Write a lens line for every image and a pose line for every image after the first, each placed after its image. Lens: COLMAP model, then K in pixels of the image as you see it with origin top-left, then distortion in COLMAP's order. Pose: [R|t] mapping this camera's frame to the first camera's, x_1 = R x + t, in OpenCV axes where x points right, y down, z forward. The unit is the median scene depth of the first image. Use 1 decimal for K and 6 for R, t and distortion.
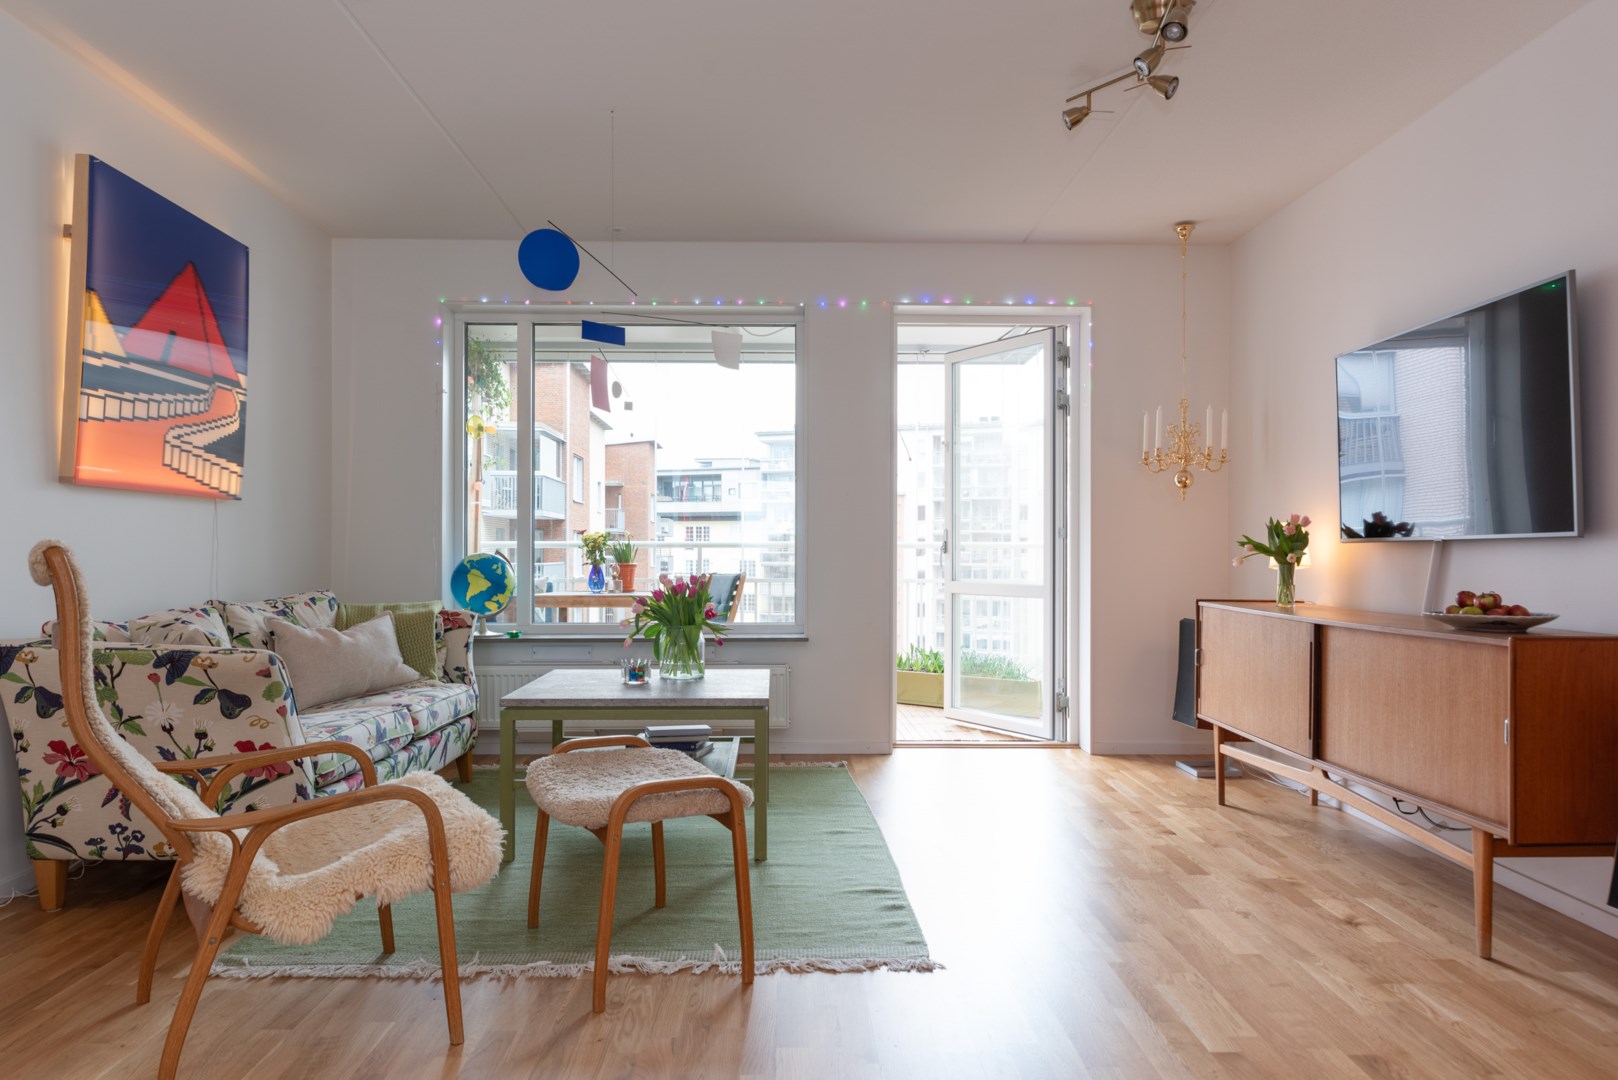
lens RADIAL K [[1087.0, 0, 809.0], [0, 1087.0, 540.0], [0, 0, 1]] dist [-0.000032, 0.001700]
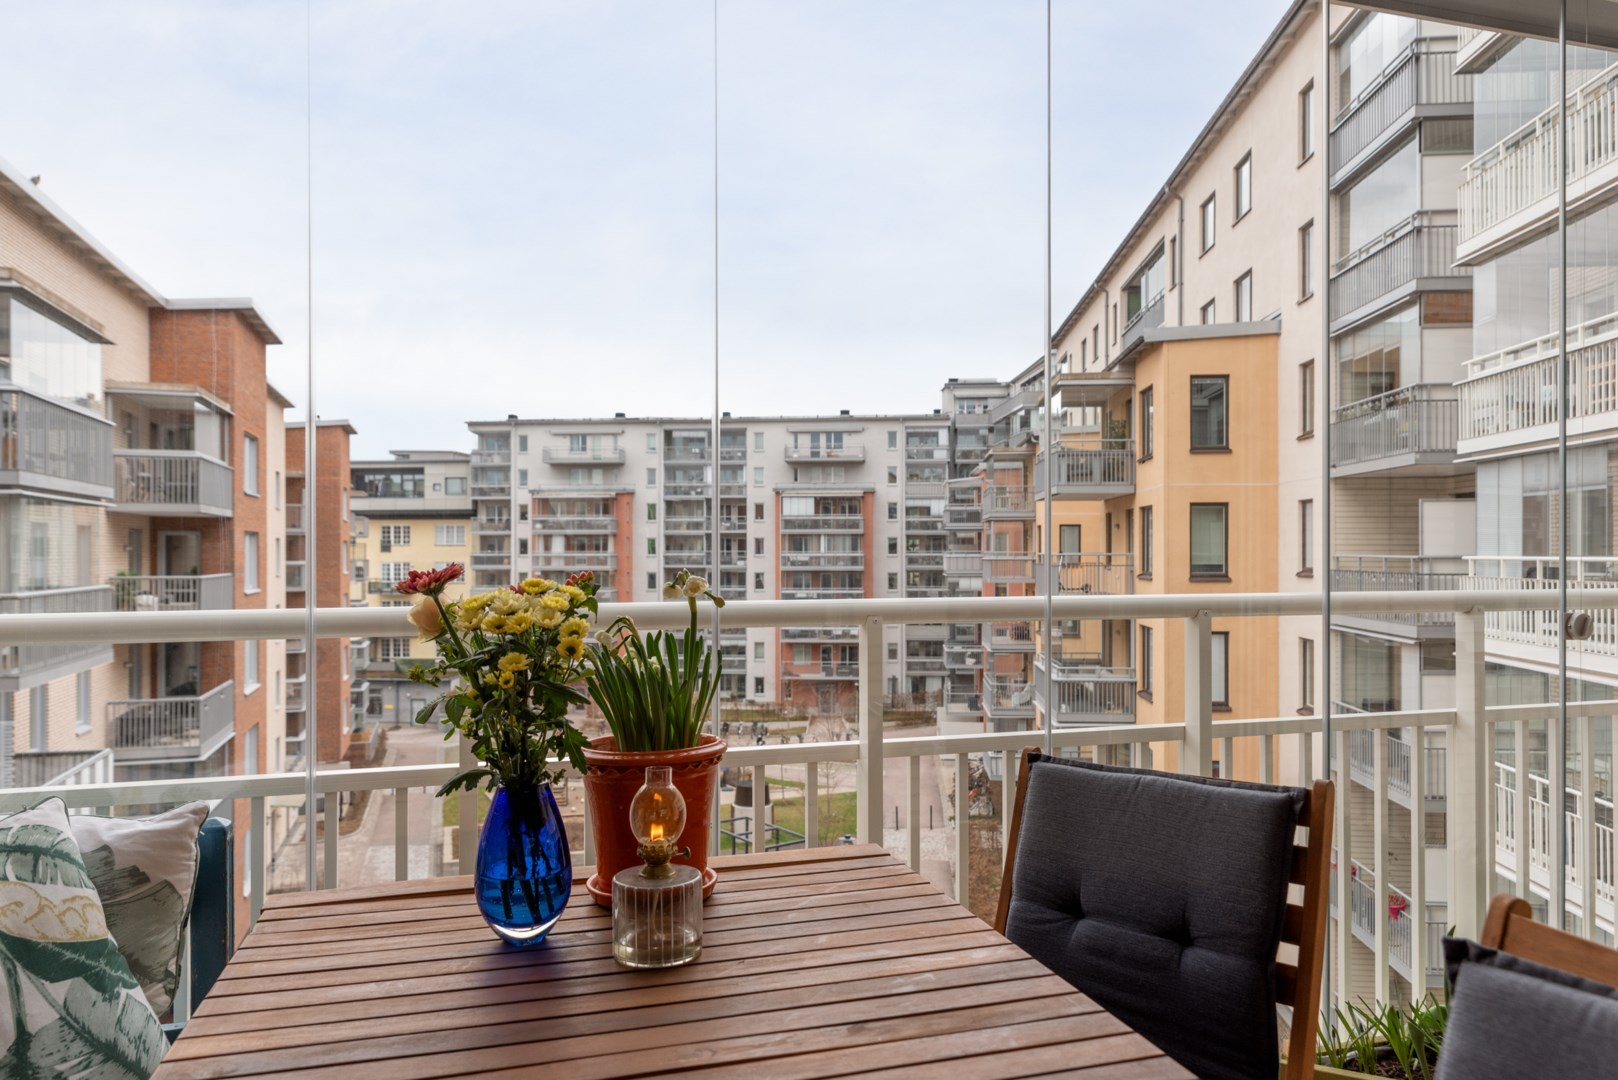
lens RADIAL K [[1087.0, 0, 809.0], [0, 1087.0, 540.0], [0, 0, 1]] dist [-0.000032, 0.001700]
pose [[0.963964, -0.001258, 0.266028, -0.334971], [0.001199, 0.999999, 0.000386, -0.023227], [-0.266028, -0.000053, 0.963965, 1.397266]]
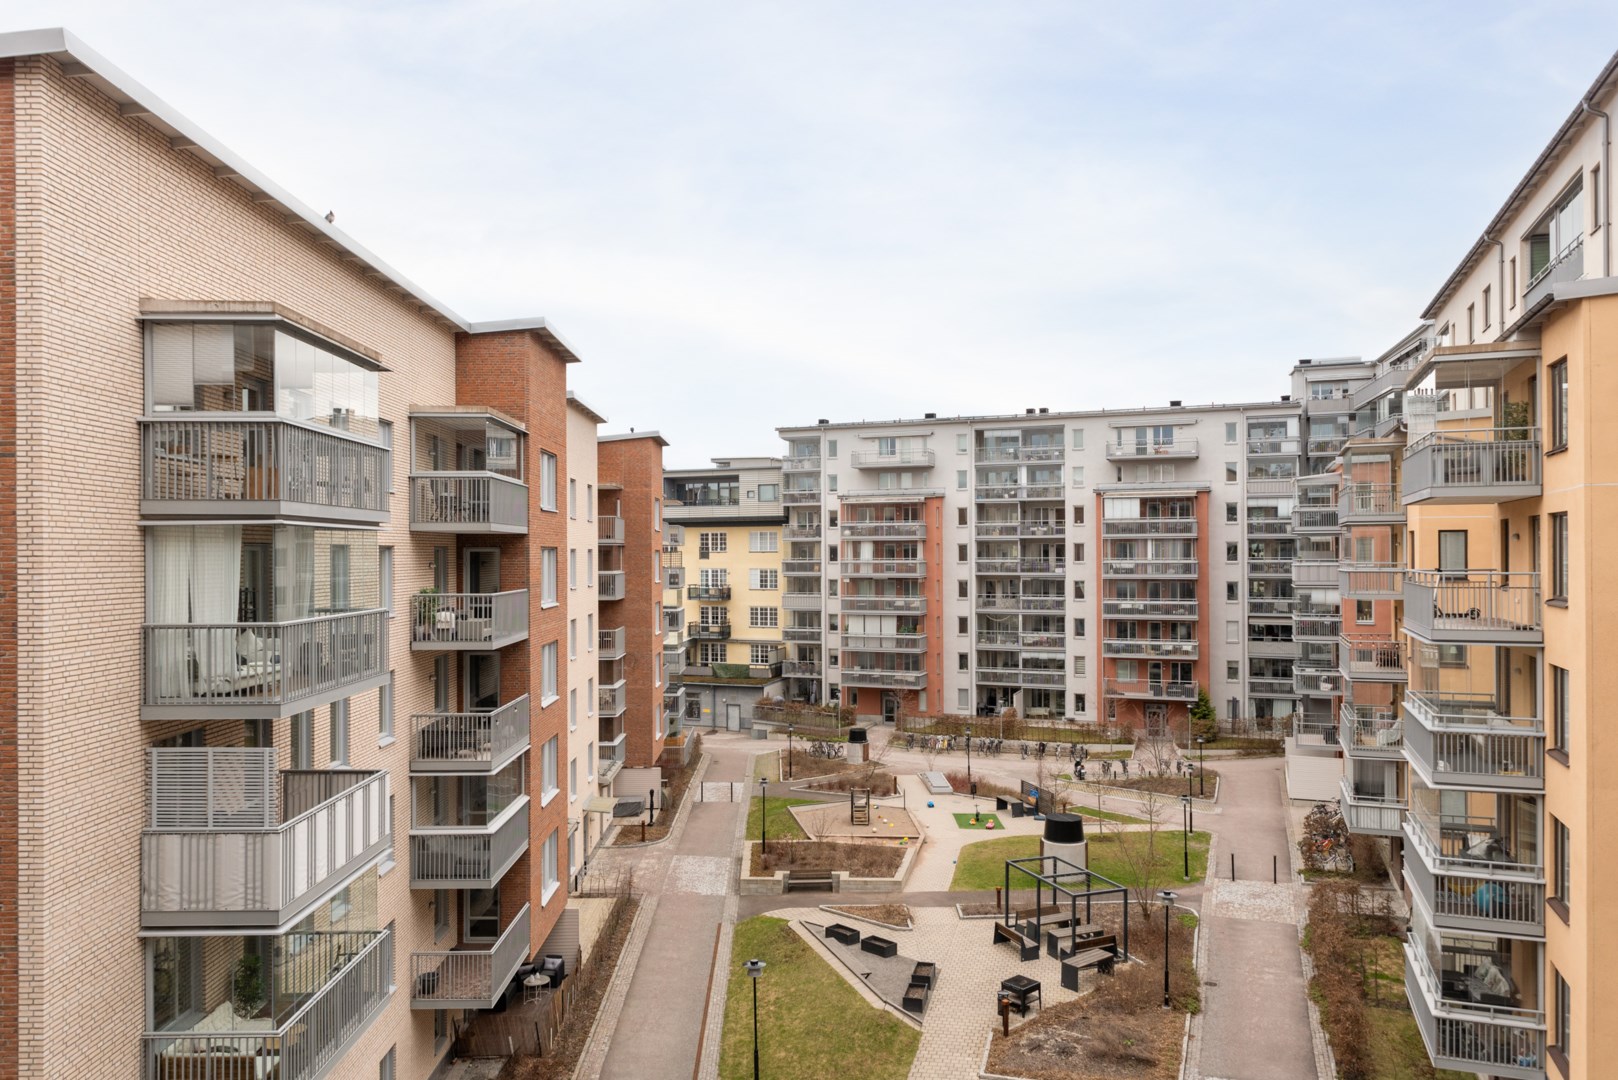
lens RADIAL K [[1117.7, 0, 808.4], [0, 1117.7, 542.8], [0, 0, 1]] dist [-0.004450, -0.000726]
pose [[0.999724, -0.007118, -0.022407, -0.063477], [0.007120, 0.999975, -0.000018, -0.094870], [0.022407, -0.000141, 0.999749, 1.817362]]
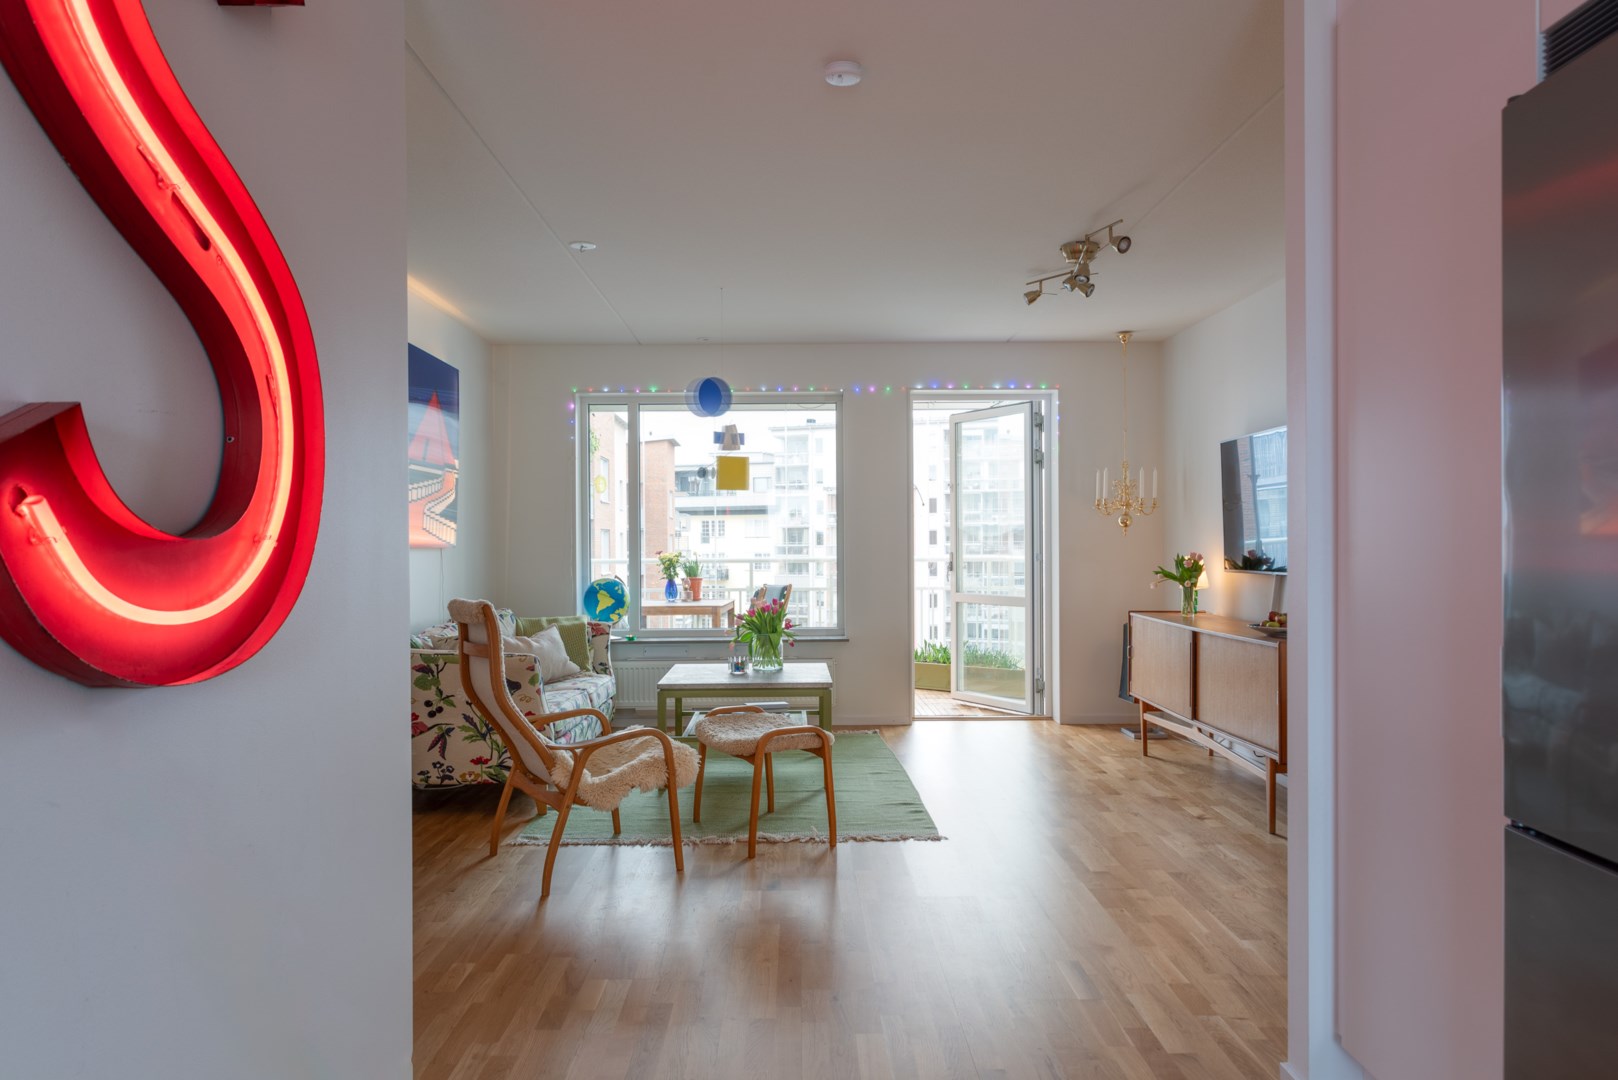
lens RADIAL K [[1087.0, 0, 809.0], [0, 1087.0, 540.0], [0, 0, 1]] dist [-0.000032, 0.001700]
pose [[0.999905, -0.008550, -0.010853, -0.042241], [0.008646, 0.999924, 0.008783, -0.055164], [0.010777, -0.008876, 0.999903, -0.426315]]
